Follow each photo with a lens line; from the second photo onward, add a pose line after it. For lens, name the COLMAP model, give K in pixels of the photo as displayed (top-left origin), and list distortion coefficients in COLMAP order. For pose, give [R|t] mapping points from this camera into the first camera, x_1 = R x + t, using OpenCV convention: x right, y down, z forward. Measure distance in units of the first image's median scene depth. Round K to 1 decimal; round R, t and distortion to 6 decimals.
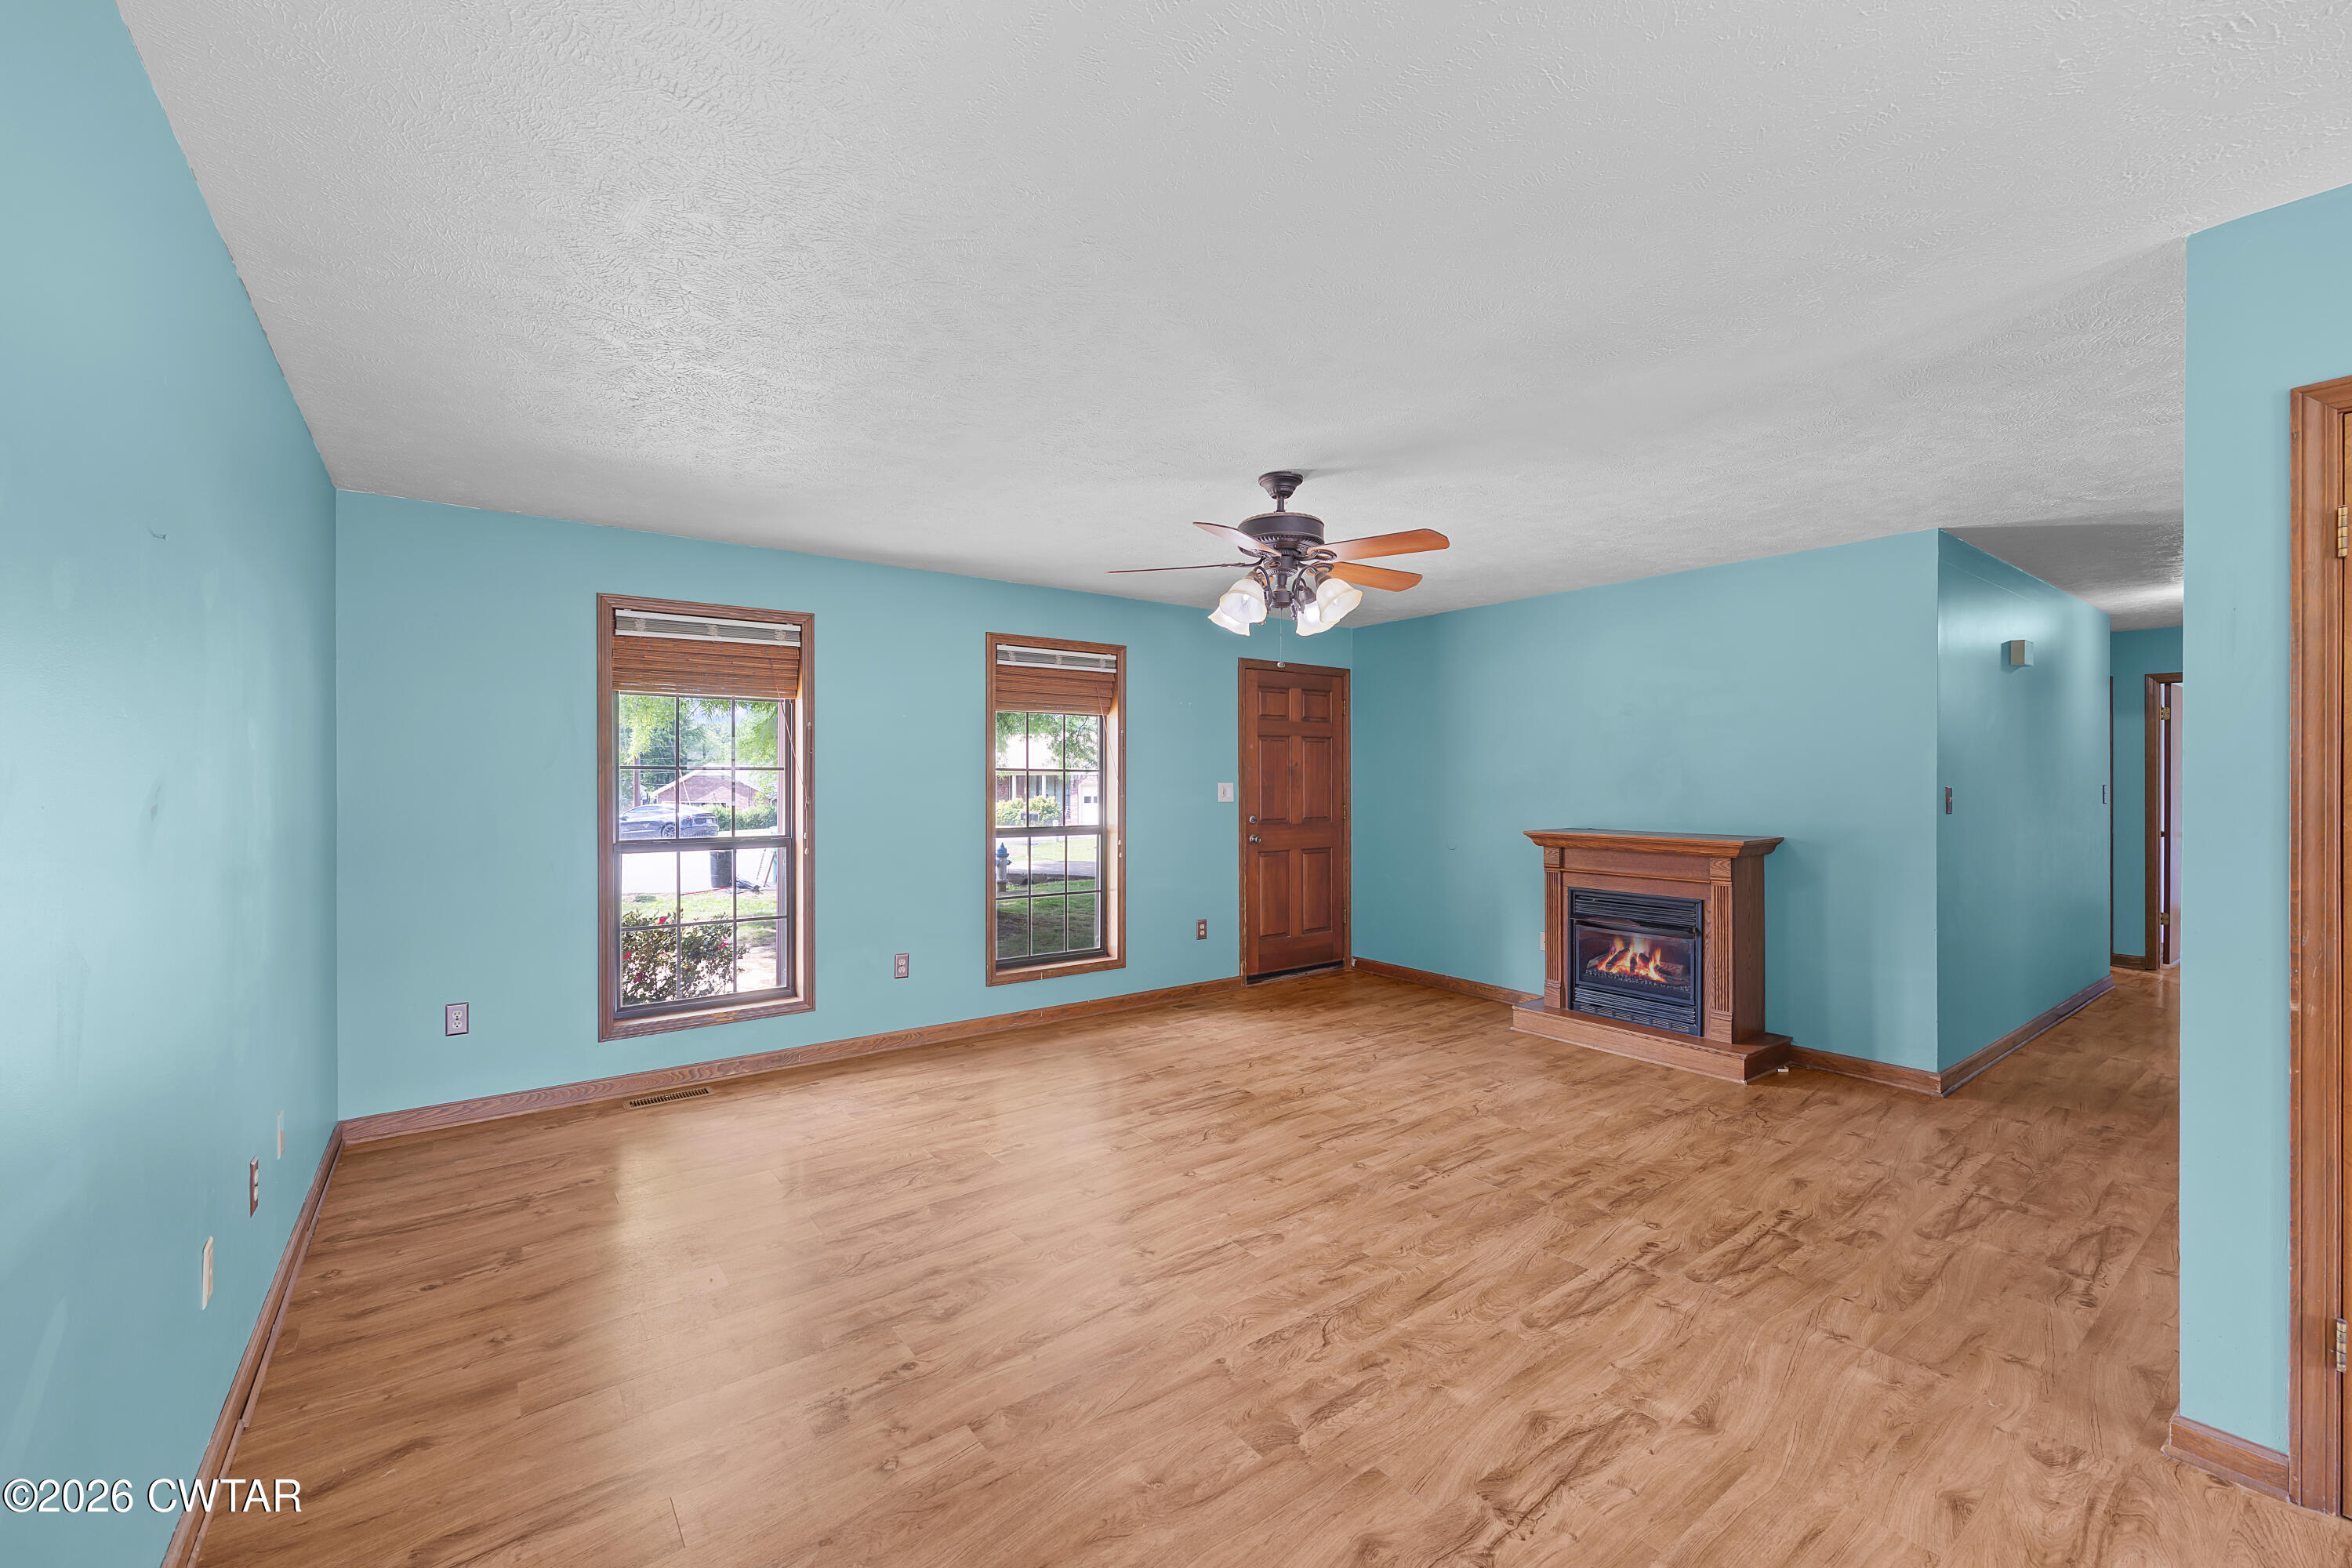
lens RADIAL K [[952.6, 0, 1176.0], [0, 952.6, 784.0], [0, 0, 1]] dist [-0.000320, -0.000433]
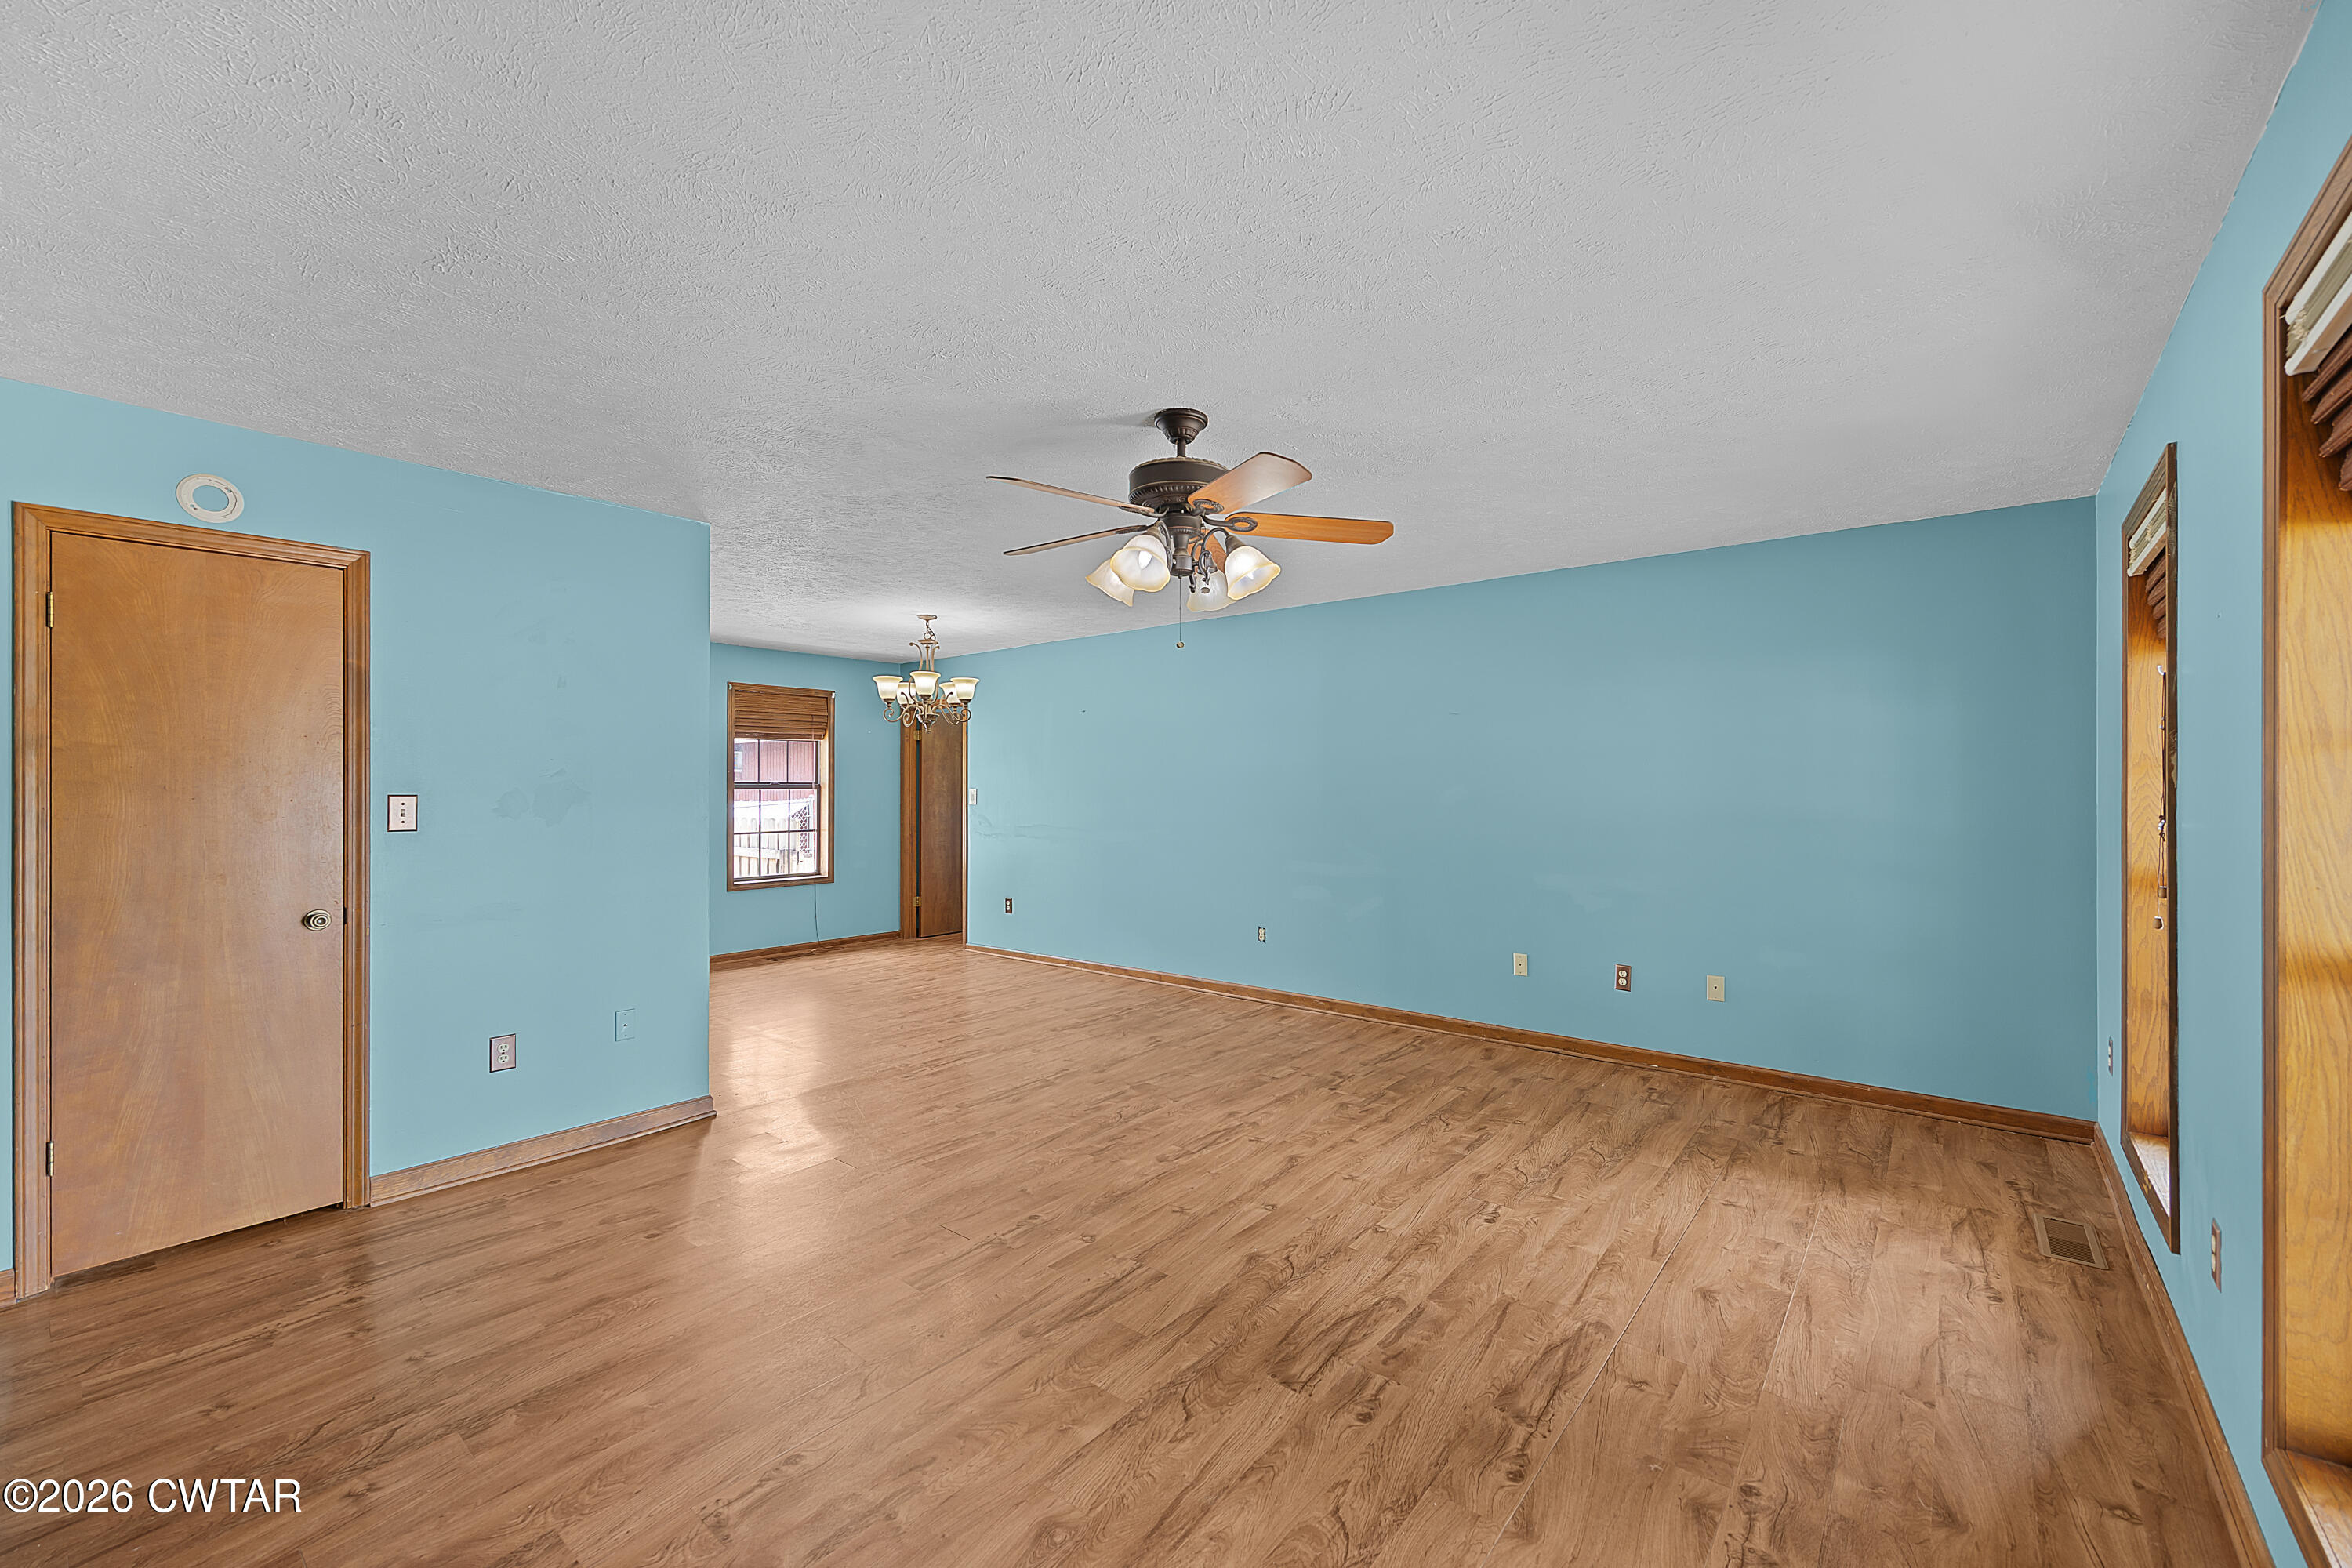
lens RADIAL K [[942.7, 0, 1201.9], [0, 942.7, 786.8], [0, 0, 1]] dist [-0.000443, 0.000412]
pose [[-0.965292, 0.002848, -0.261156, 0.305715], [0.002528, 0.999996, 0.001562, -0.003874], [0.261159, 0.000848, -0.965295, 1.793180]]
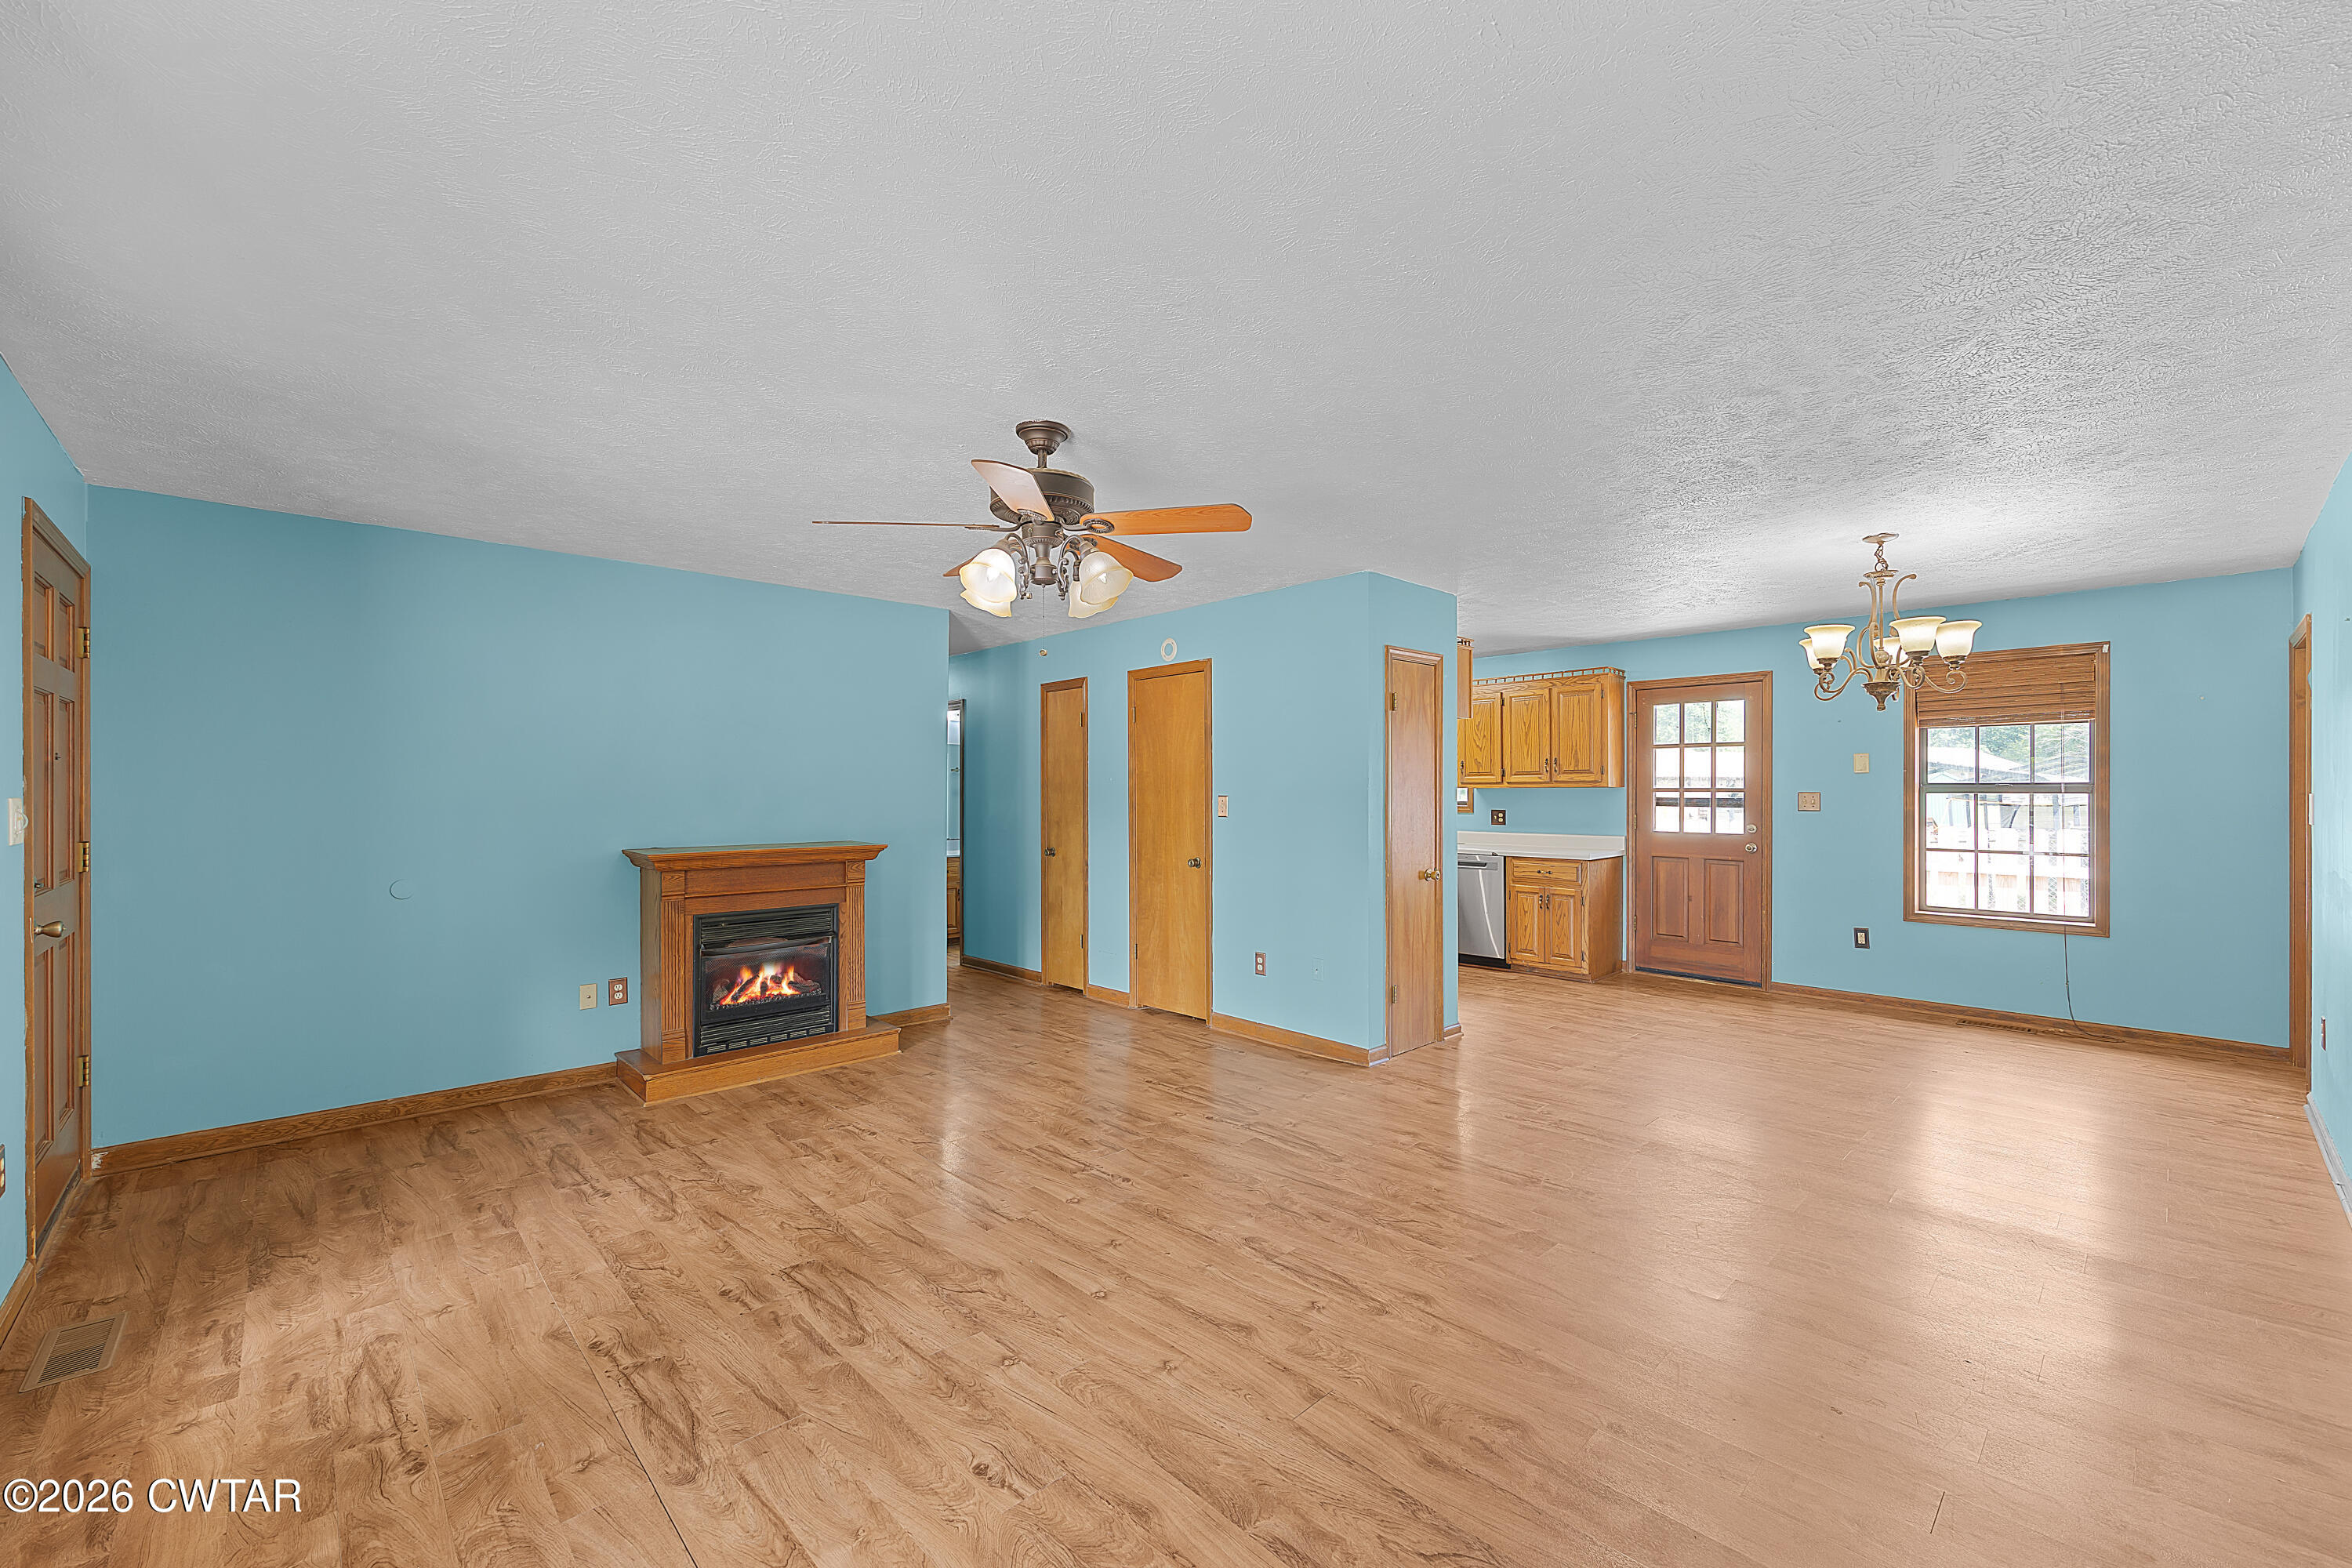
lens RADIAL K [[952.6, 0, 1176.0], [0, 952.6, 784.0], [0, 0, 1]] dist [-0.000320, -0.000433]
pose [[-0.121419, 0.009859, 0.992552, -0.739690], [0.004812, 0.999945, -0.009343, -0.002356], [-0.992590, 0.003642, -0.121459, 0.988169]]
